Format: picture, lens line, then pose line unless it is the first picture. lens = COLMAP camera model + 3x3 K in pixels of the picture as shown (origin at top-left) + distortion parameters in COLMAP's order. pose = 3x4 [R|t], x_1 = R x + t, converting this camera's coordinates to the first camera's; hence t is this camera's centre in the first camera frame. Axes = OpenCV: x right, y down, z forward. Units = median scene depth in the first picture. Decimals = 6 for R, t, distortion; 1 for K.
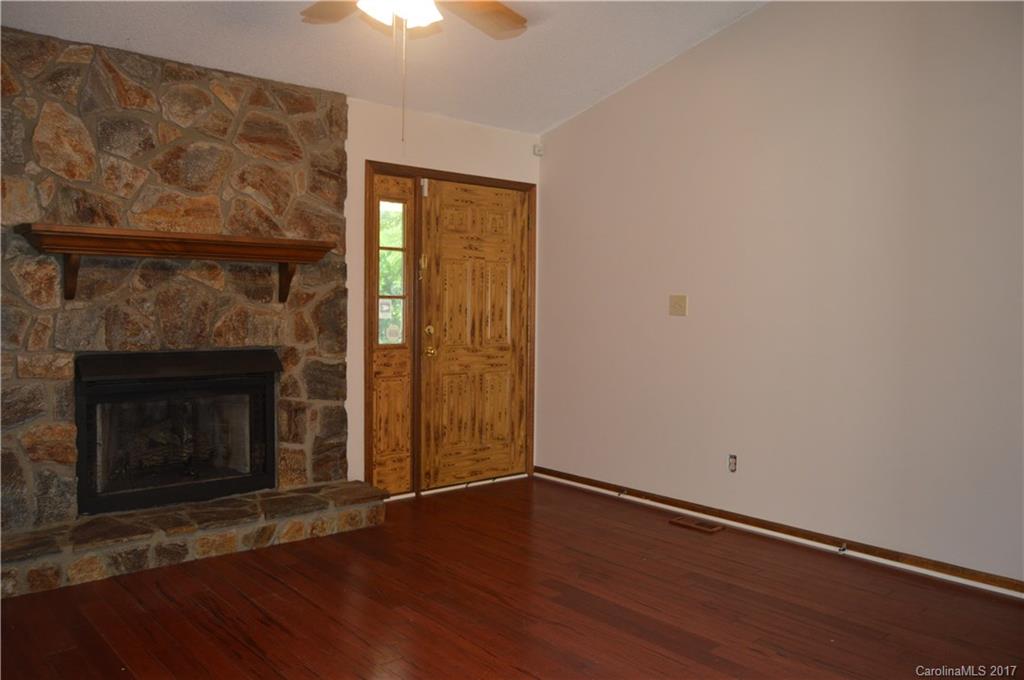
lens RADIAL K [[798.8, 0, 512.0], [0, 798.8, 340.0], [0, 0, 1]] dist [-0.005643, -0.000966]
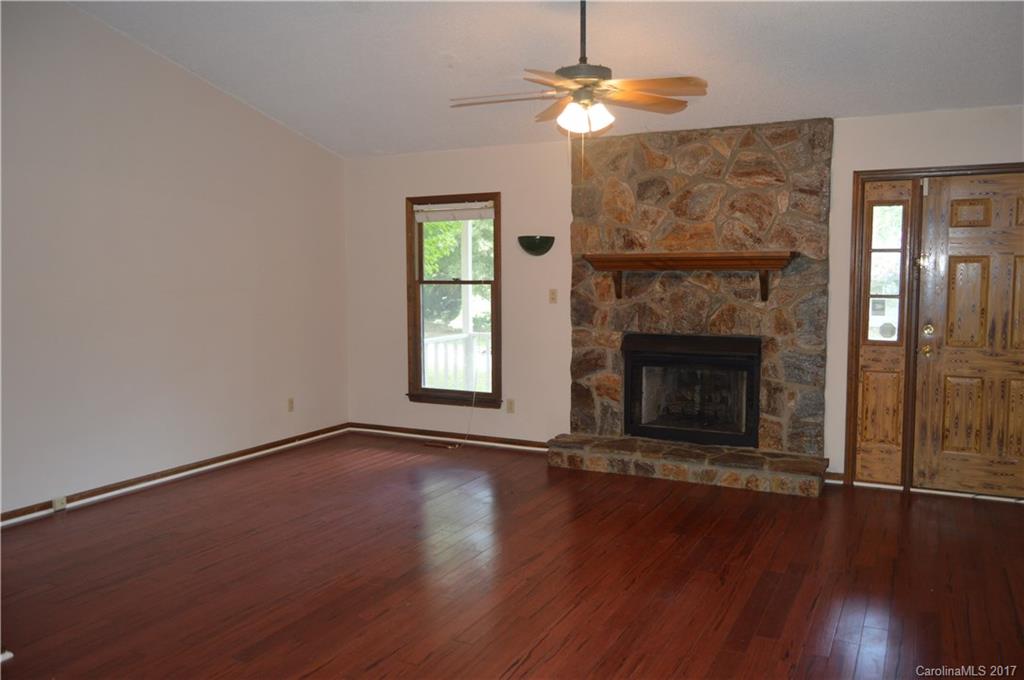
lens RADIAL K [[798.8, 0, 512.0], [0, 798.8, 340.0], [0, 0, 1]] dist [-0.005643, -0.000966]
pose [[0.376169, 0.071207, -0.923811, 0.721852], [-0.032414, 0.997444, 0.063683, -0.053449], [0.925984, 0.005989, 0.377515, 0.167451]]
